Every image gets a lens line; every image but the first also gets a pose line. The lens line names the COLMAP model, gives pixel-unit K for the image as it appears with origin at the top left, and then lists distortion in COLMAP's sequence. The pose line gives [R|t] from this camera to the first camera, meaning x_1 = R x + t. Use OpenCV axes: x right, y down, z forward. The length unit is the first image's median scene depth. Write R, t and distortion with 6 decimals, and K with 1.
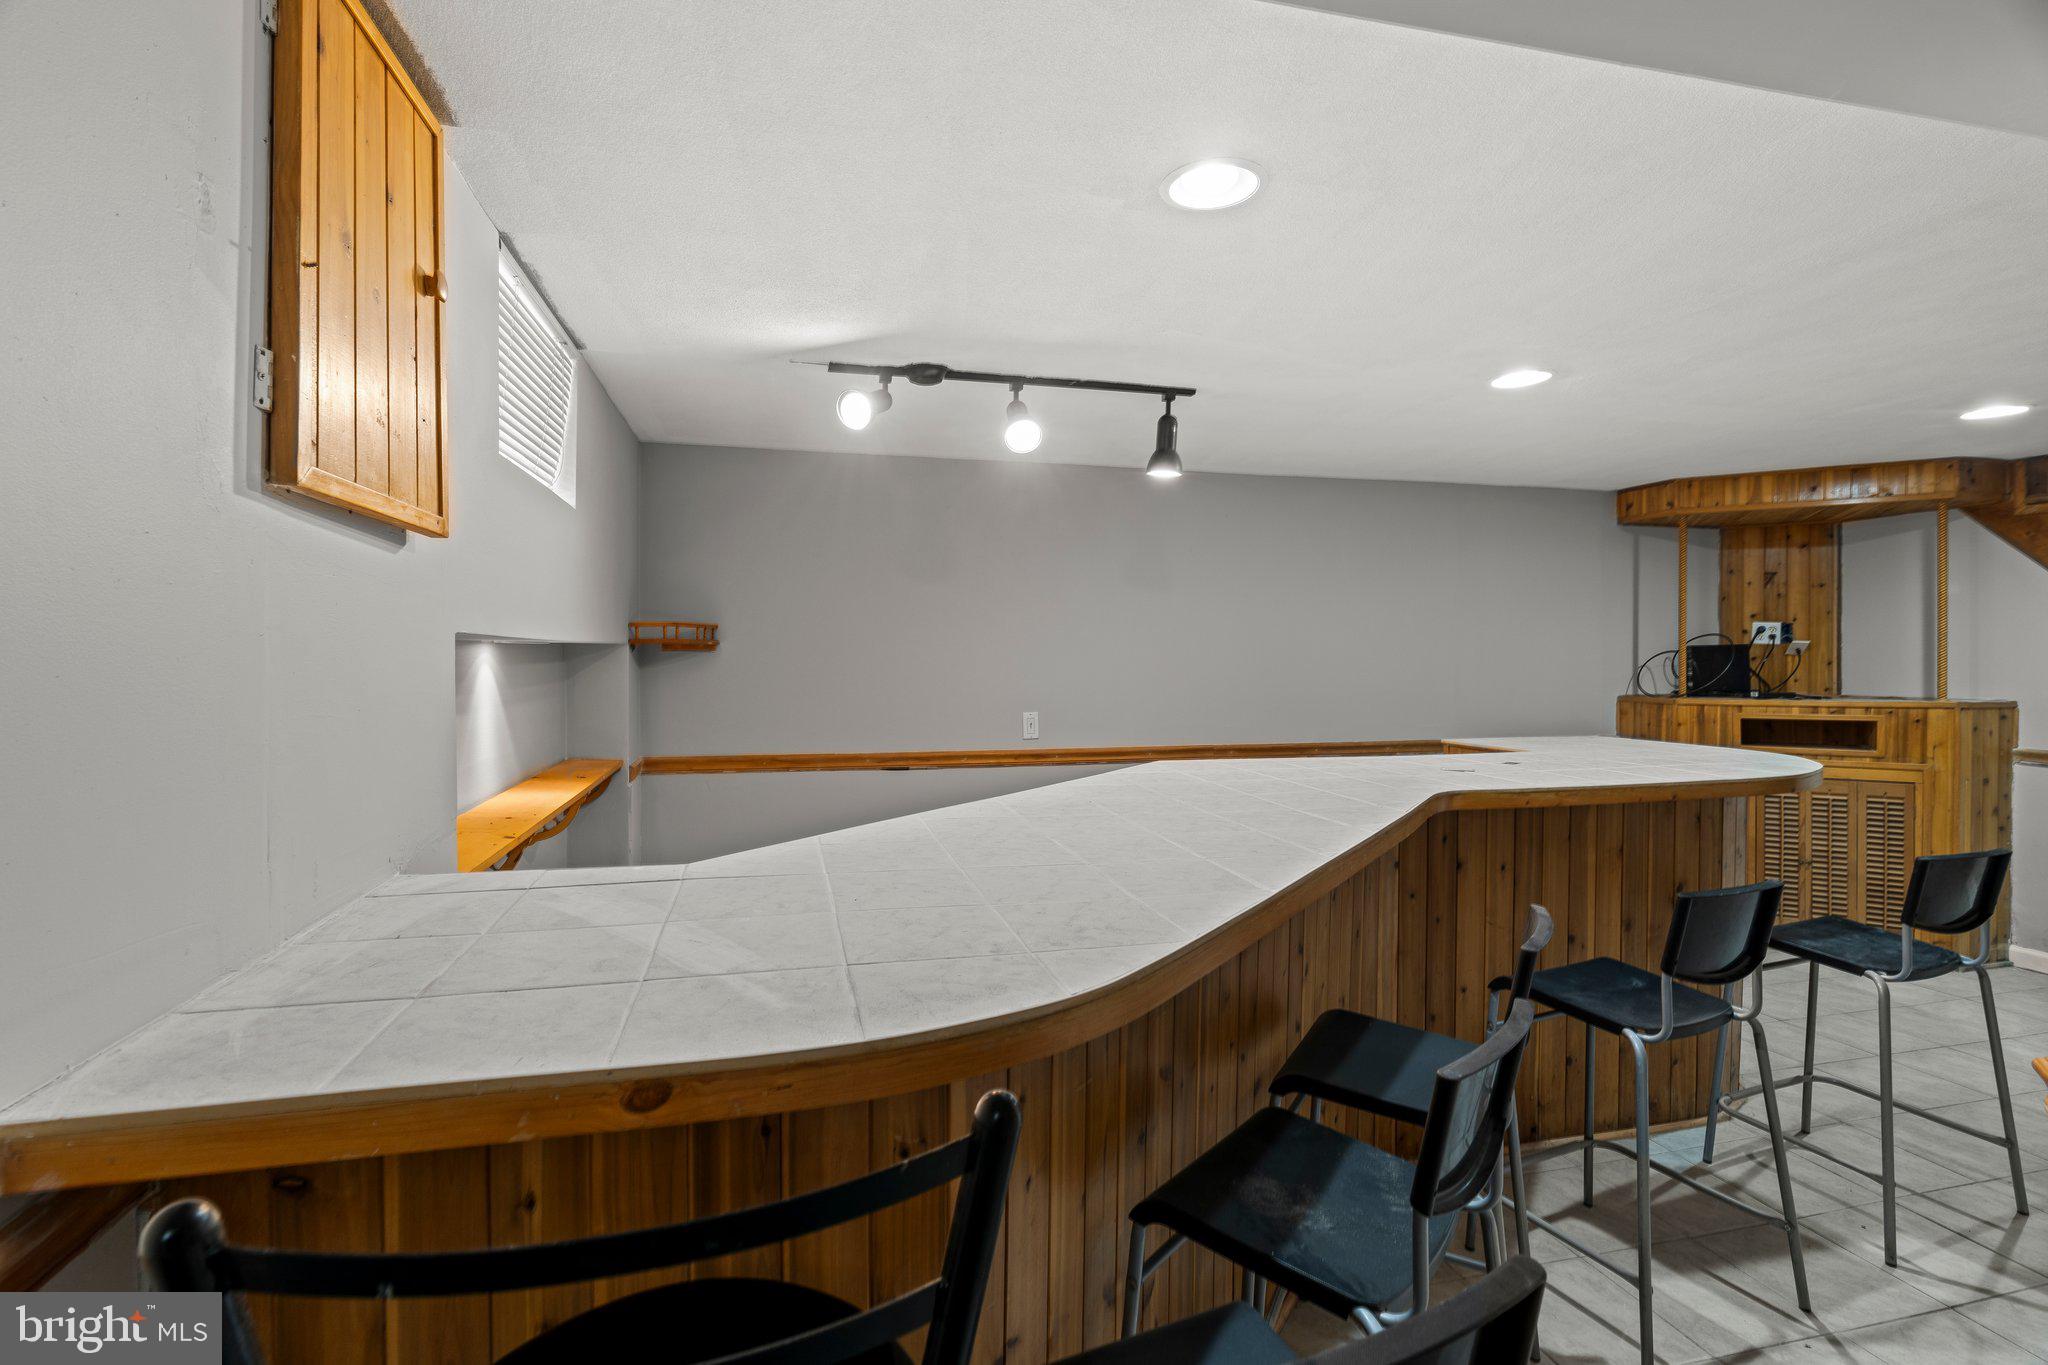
lens RADIAL K [[937.2, 0, 1016.3], [0, 937.2, 668.1], [0, 0, 1]] dist [0.002557, 0.001030]
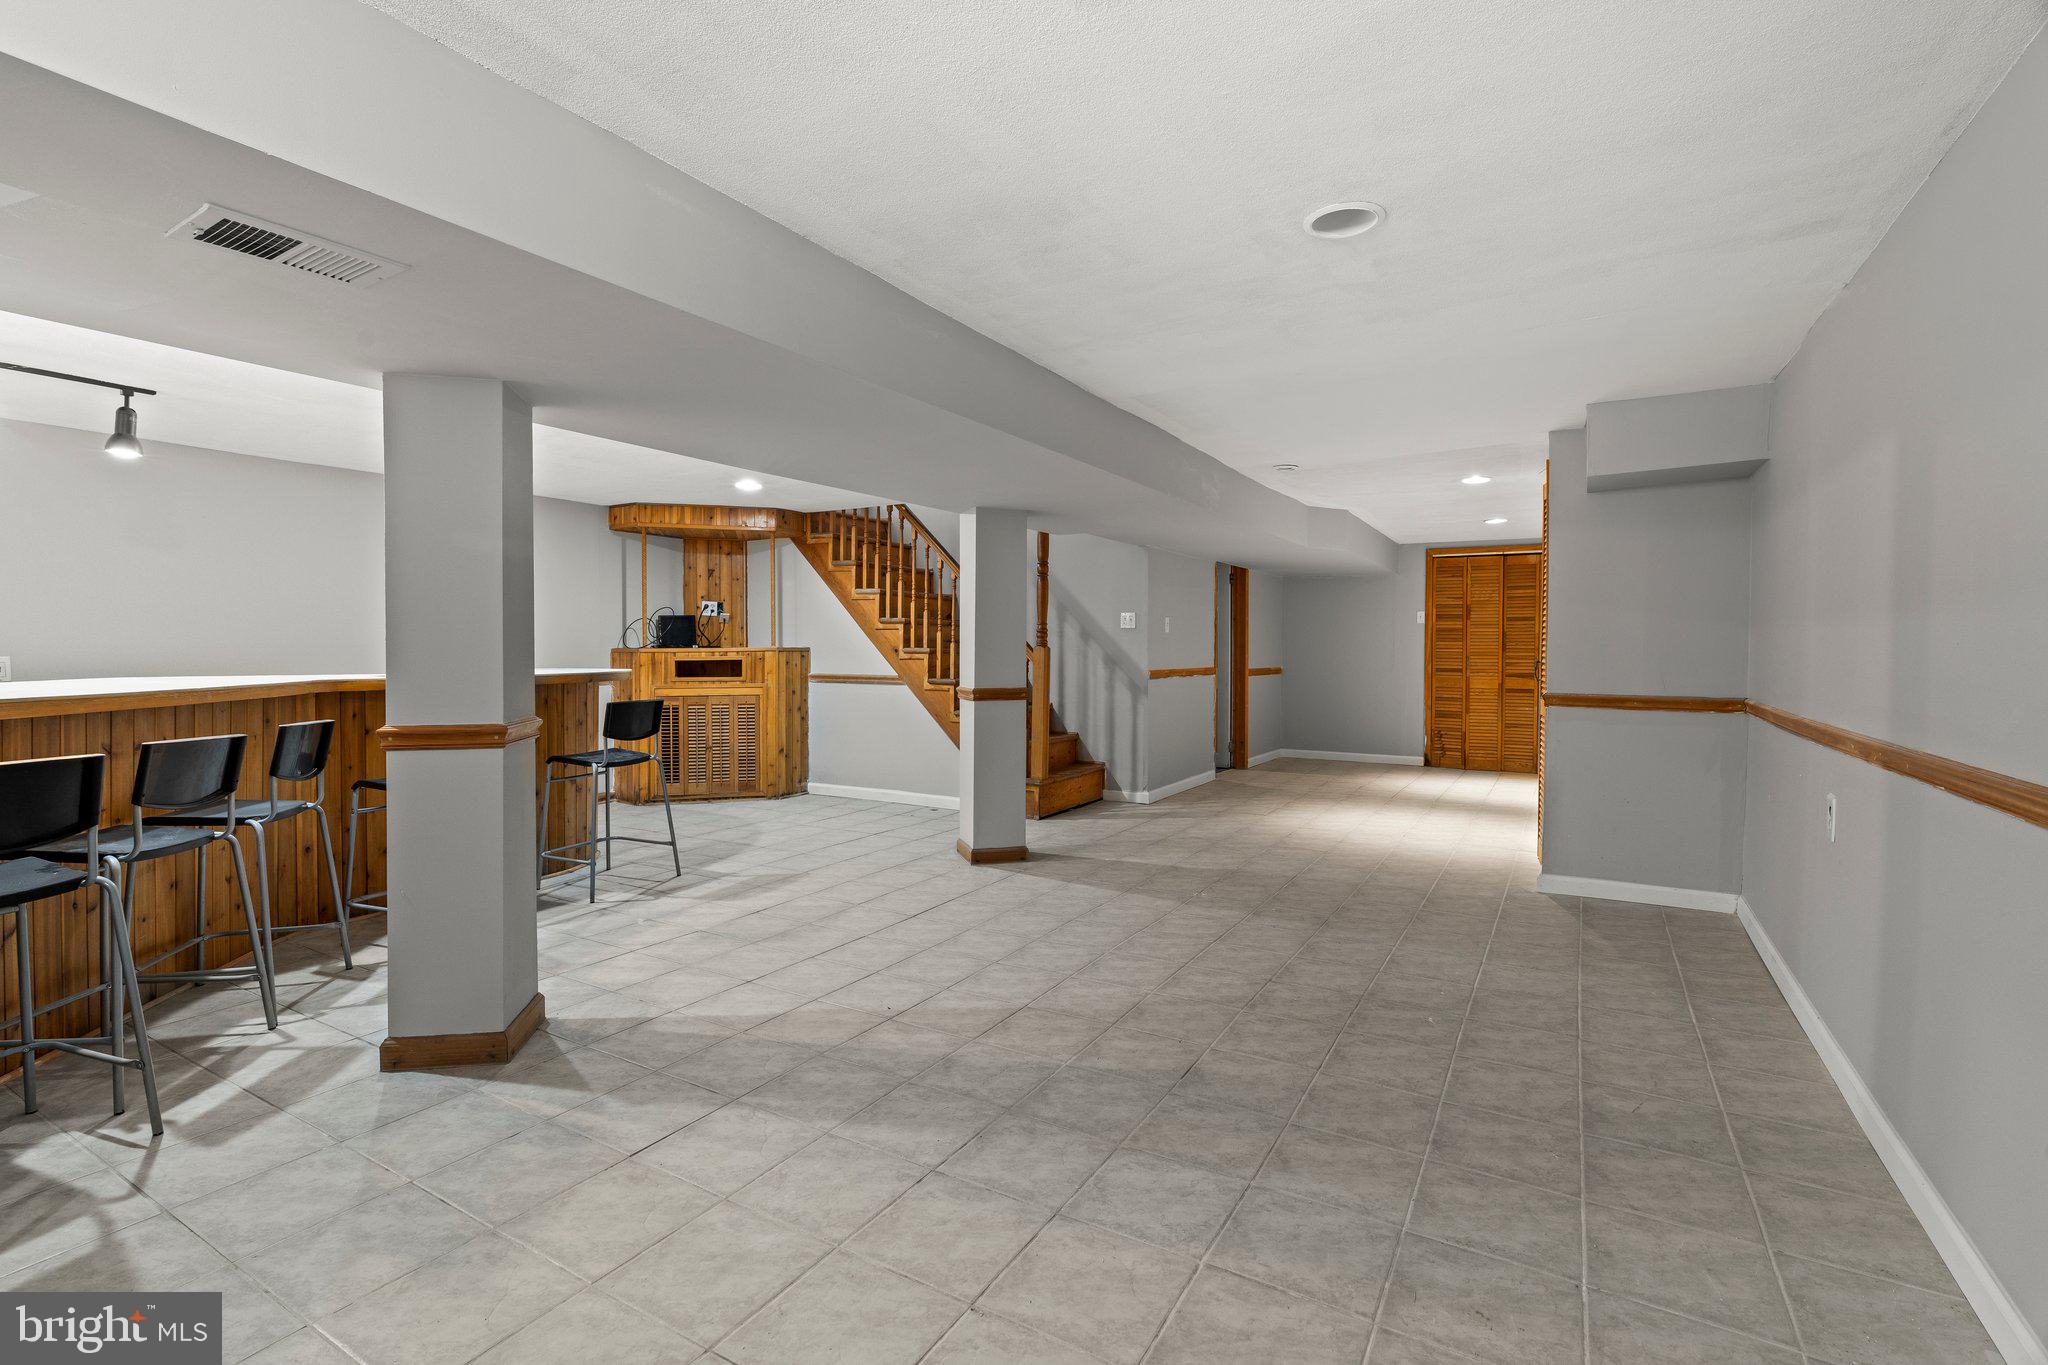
lens RADIAL K [[937.2, 0, 1016.3], [0, 937.2, 668.1], [0, 0, 1]] dist [0.002557, 0.001030]
pose [[0.715538, -0.012261, 0.698466, 0.090477], [0.008106, 0.999924, 0.009249, 0.059035], [-0.698527, -0.000956, 0.715583, -0.536669]]
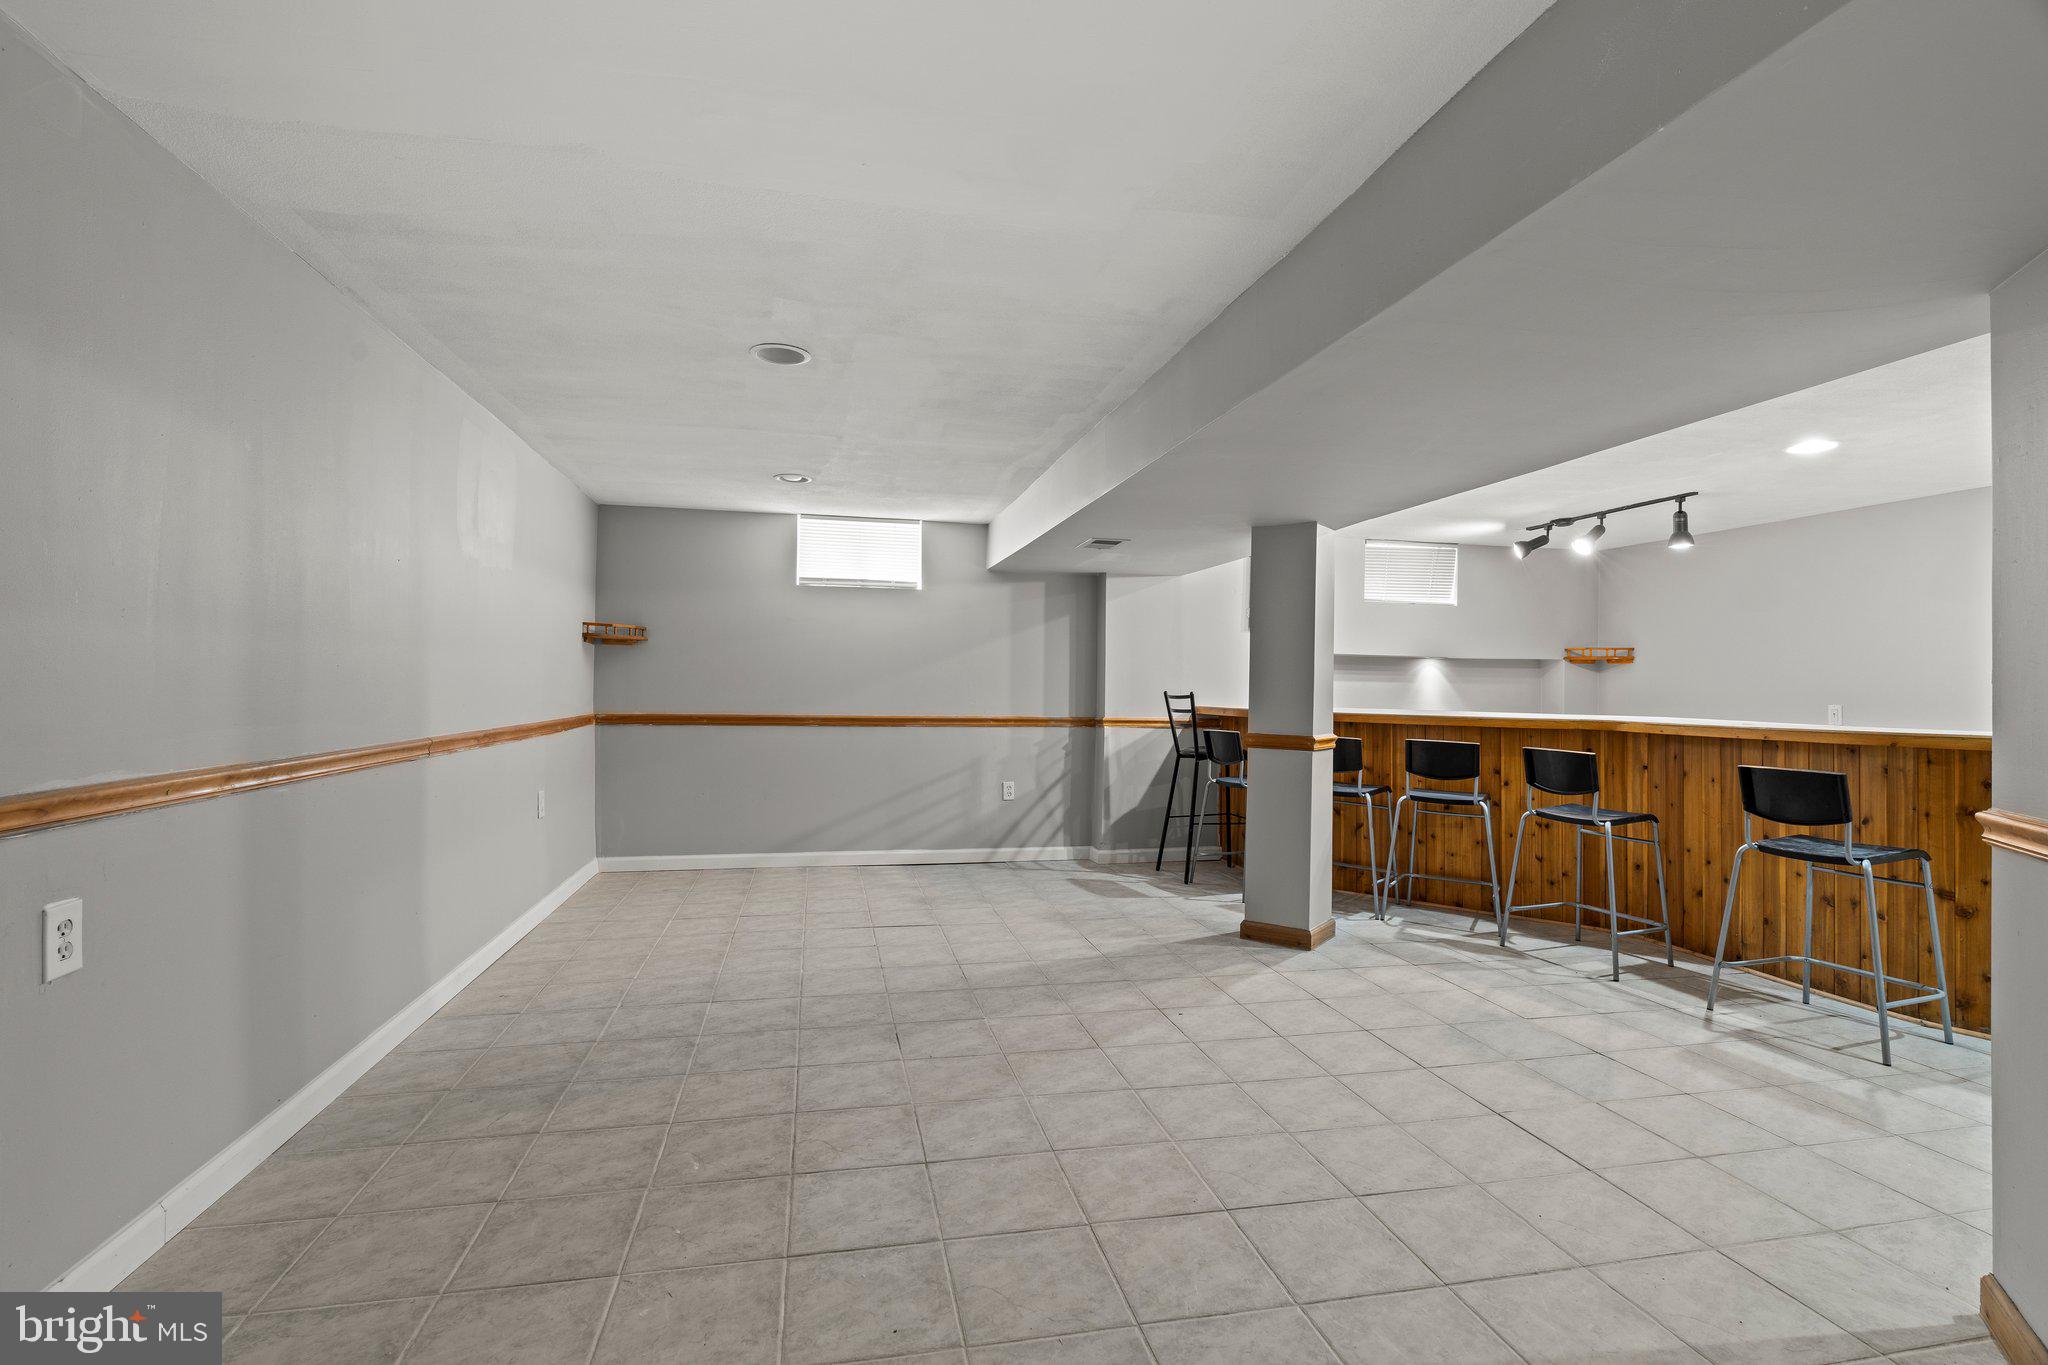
lens RADIAL K [[906.7, 0, 1019.9], [0, 906.7, 679.4], [0, 0, 1]] dist [-0.008151, 0.001154]
pose [[-0.037753, -0.009526, -0.999242, 1.264634], [-0.033084, 0.999418, -0.008278, 0.057833], [0.998739, 0.032746, -0.038047, -0.074171]]
